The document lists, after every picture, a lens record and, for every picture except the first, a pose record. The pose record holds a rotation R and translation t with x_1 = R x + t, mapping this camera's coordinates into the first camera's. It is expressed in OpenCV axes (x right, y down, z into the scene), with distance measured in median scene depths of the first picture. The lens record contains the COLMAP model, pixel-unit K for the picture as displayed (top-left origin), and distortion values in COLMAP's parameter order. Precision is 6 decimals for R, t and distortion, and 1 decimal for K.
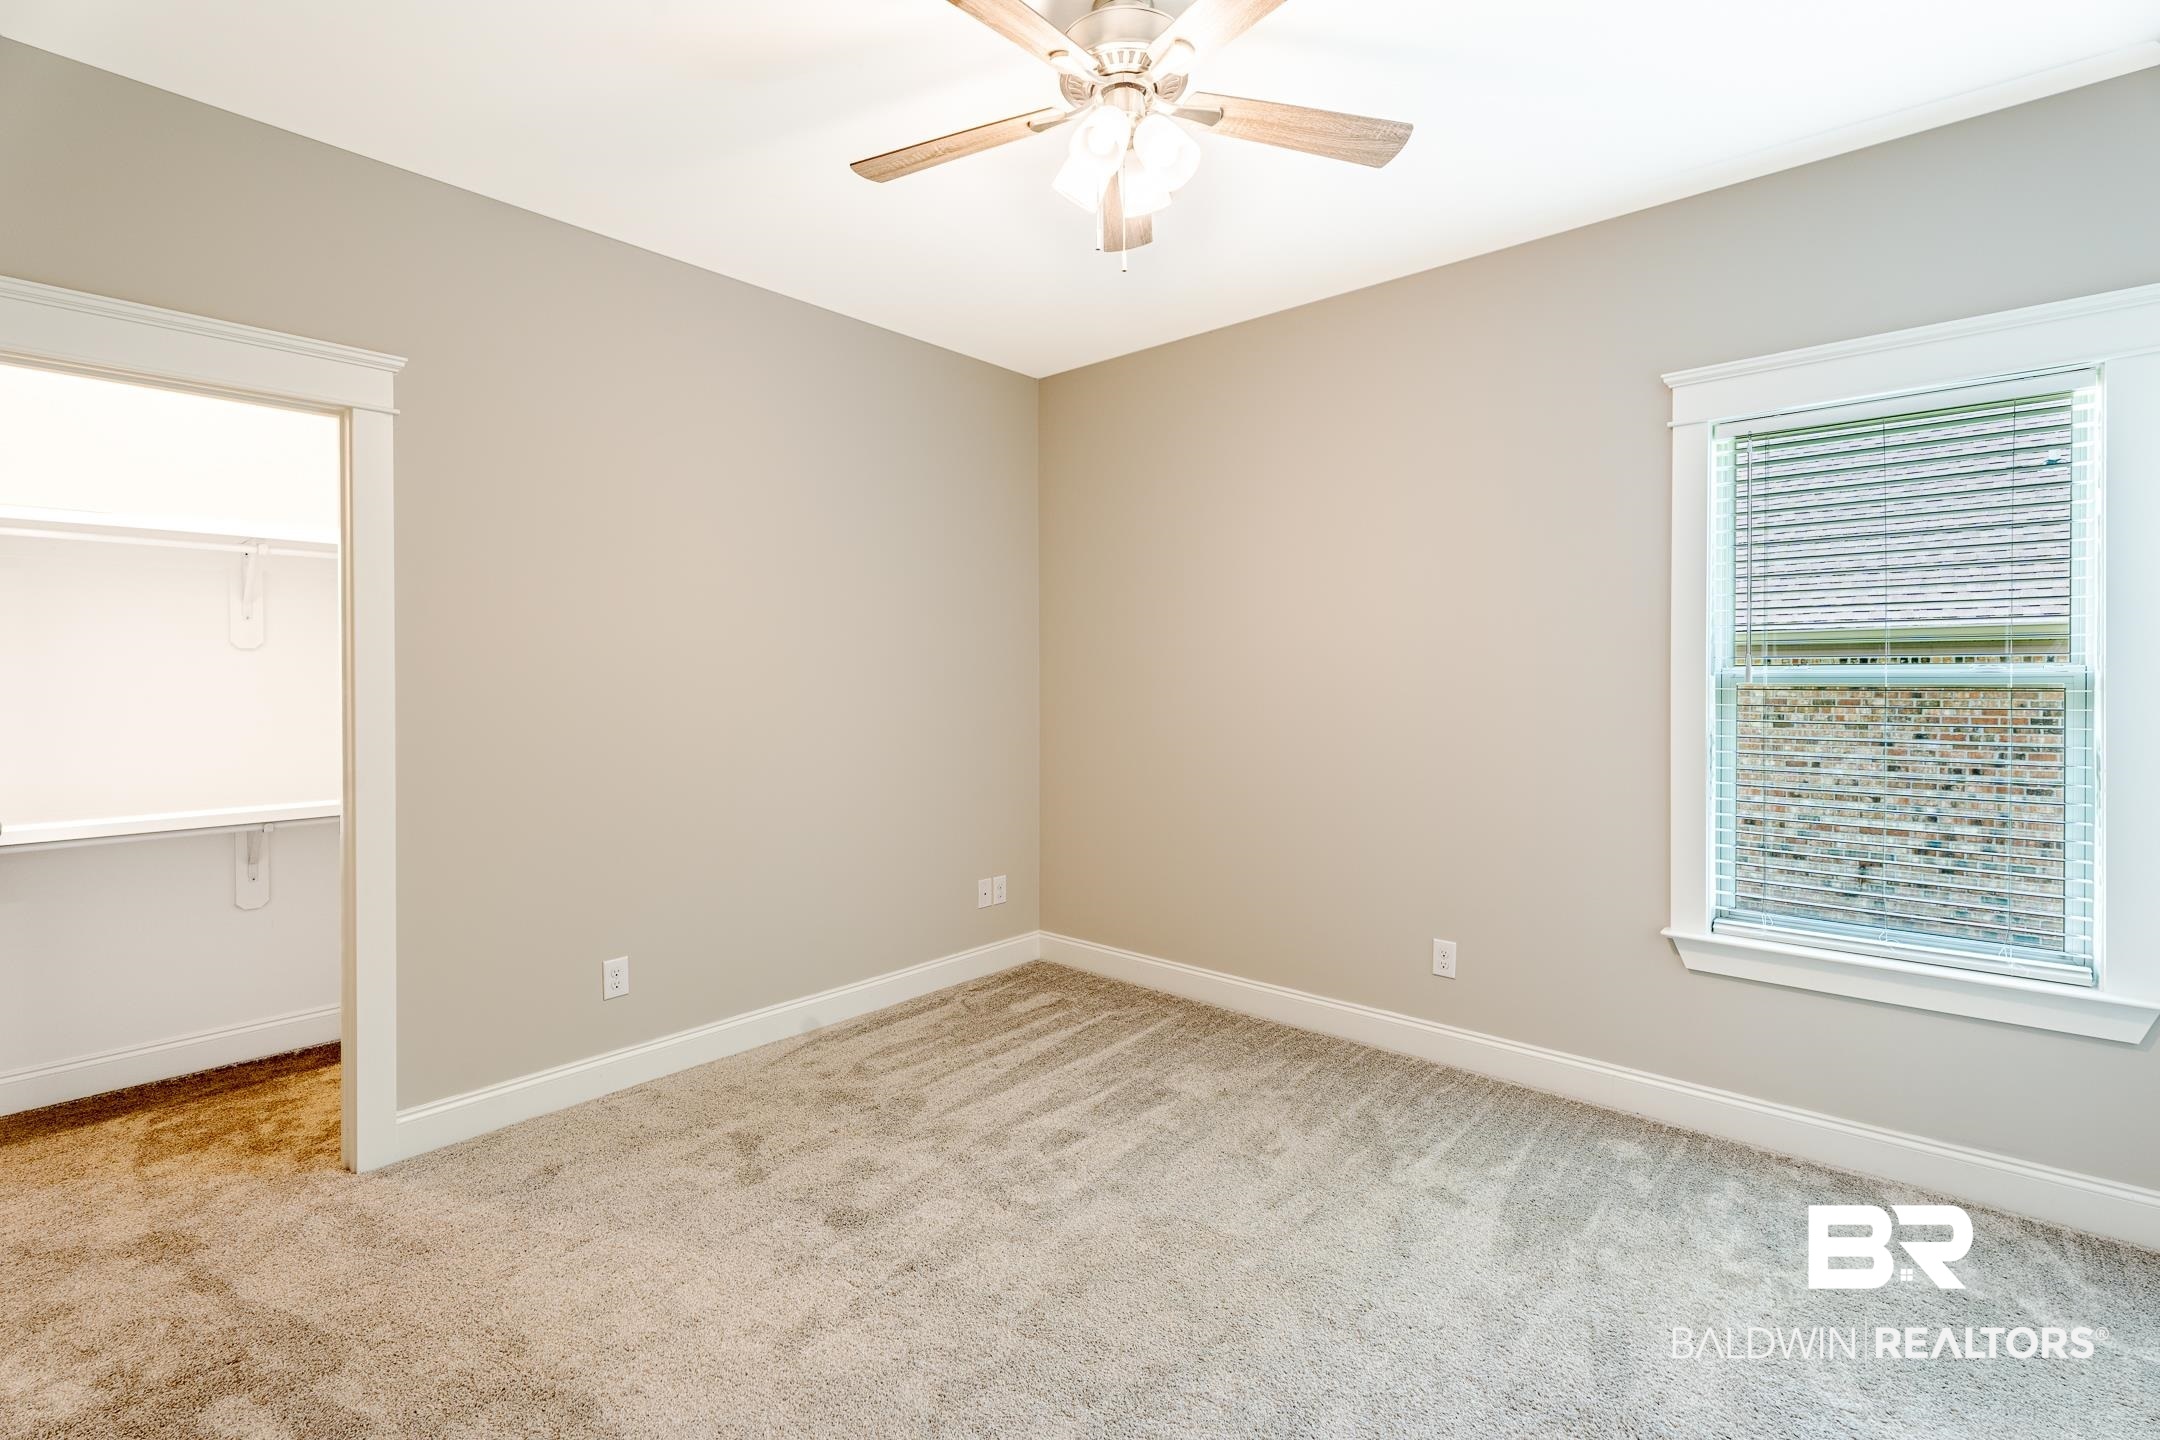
lens RADIAL K [[953.7, 0, 1085.0], [0, 953.7, 686.5], [0, 0, 1]] dist [-0.000605, -0.000271]
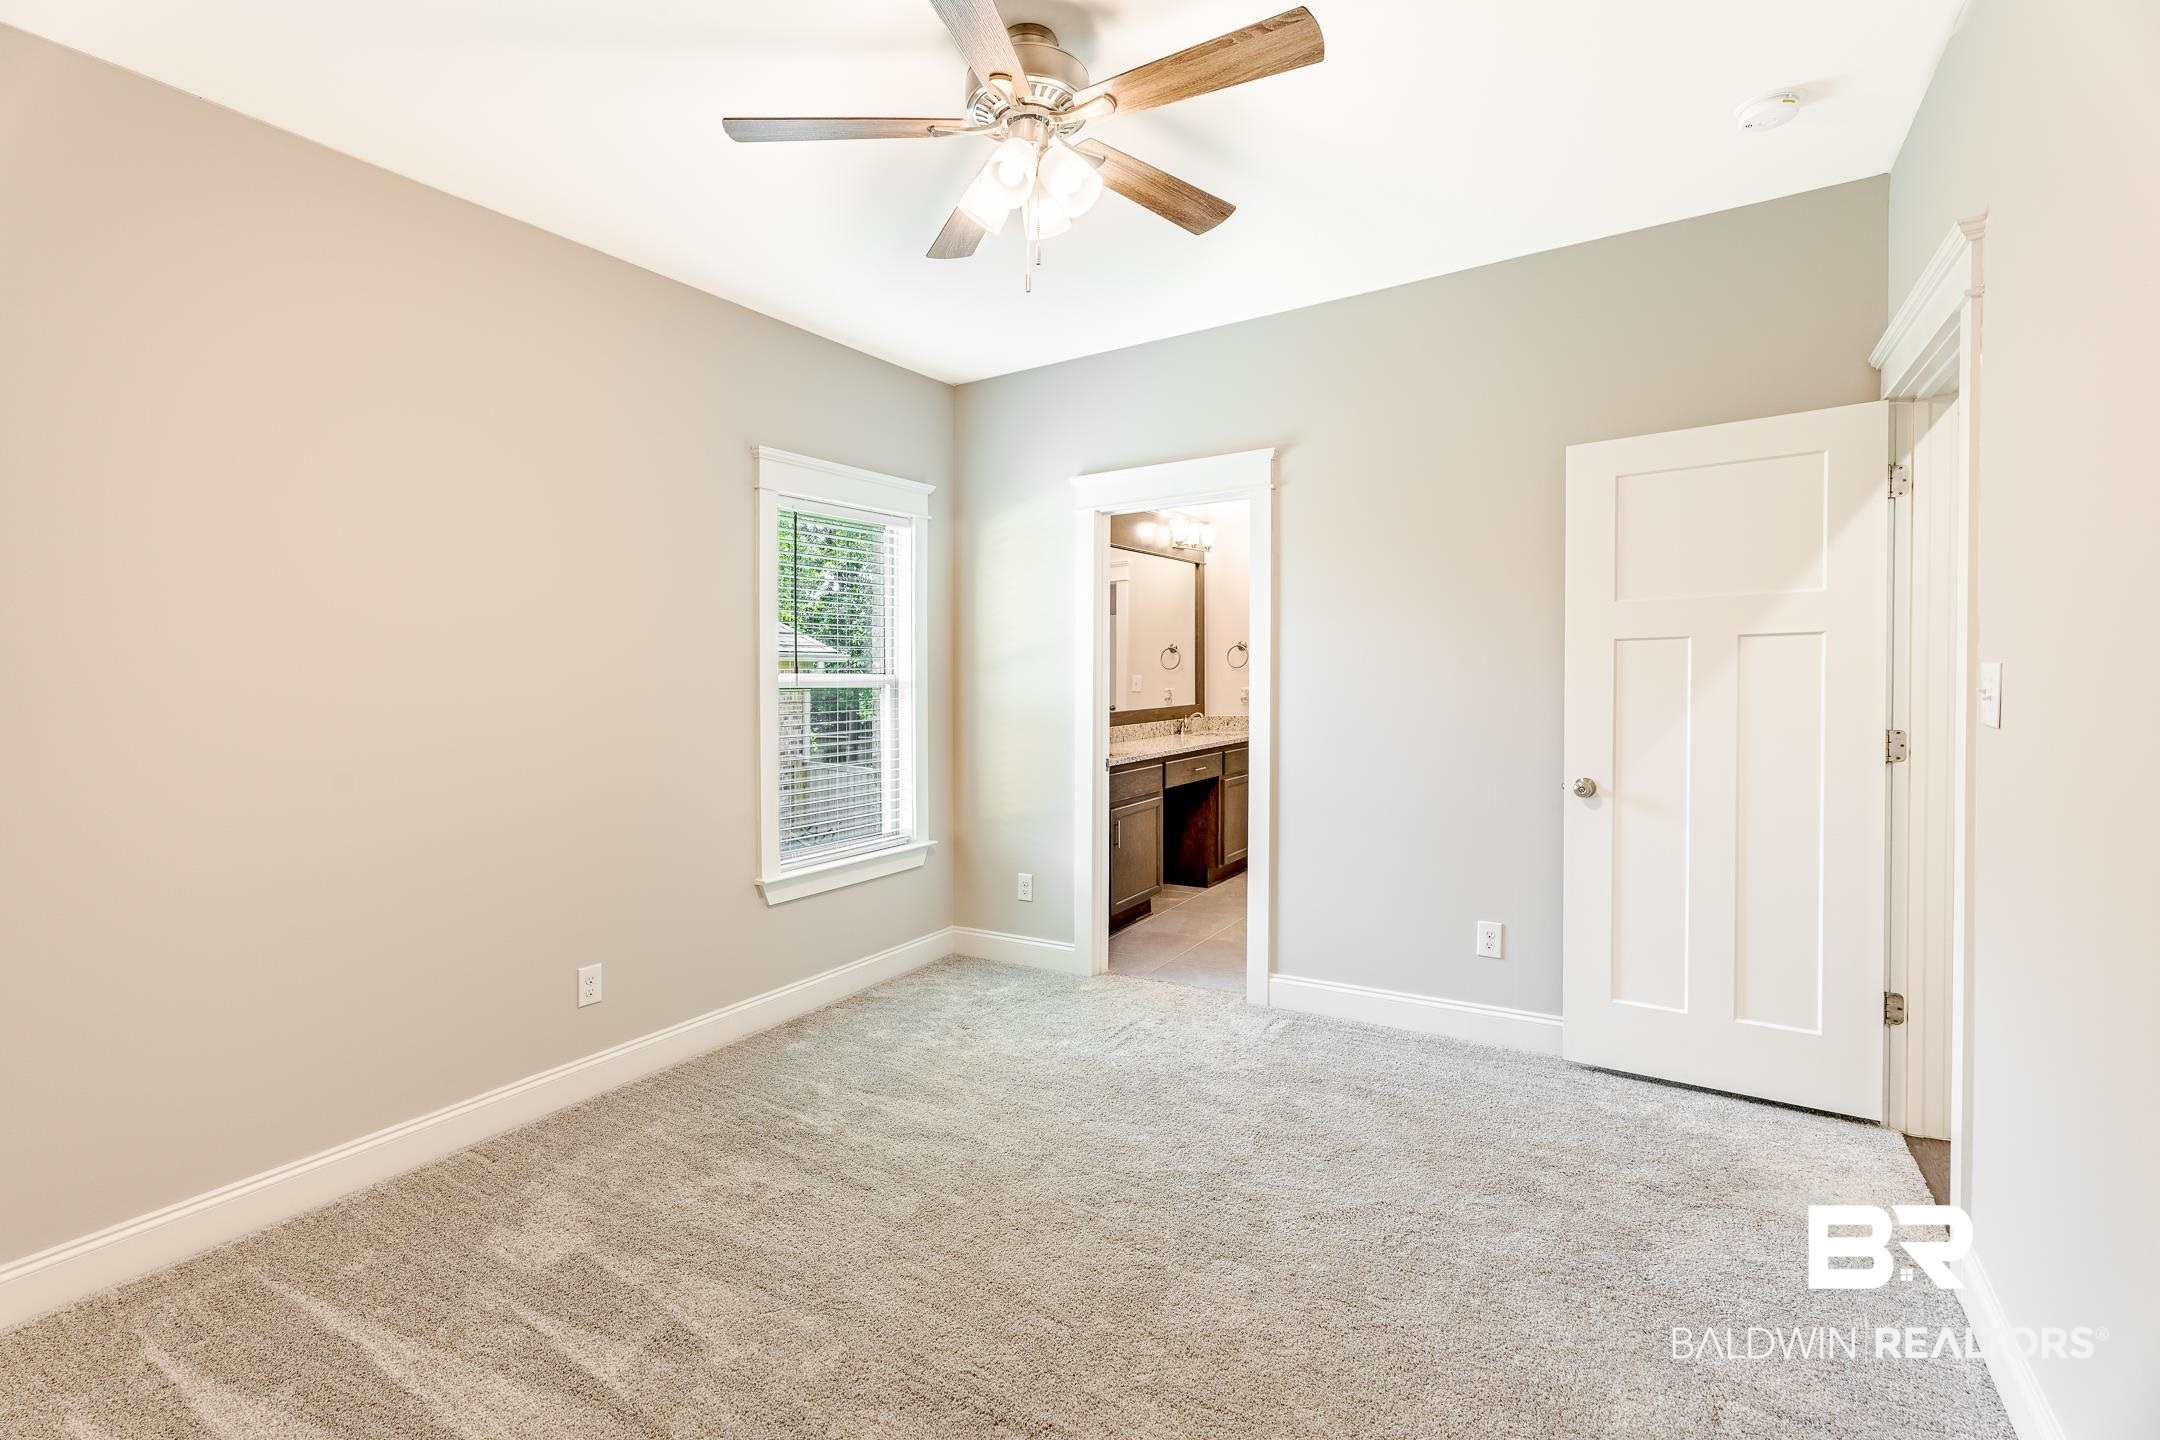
lens RADIAL K [[965.2, 0, 1080.0], [0, 965.2, 720.0], [0, 0, 1]] dist [0.002797, 0.001322]
pose [[-0.153961, -0.058761, 0.986328, -0.818598], [0.001745, 0.998212, 0.059741, -0.043952], [-0.988075, 0.010919, -0.153583, 0.860092]]
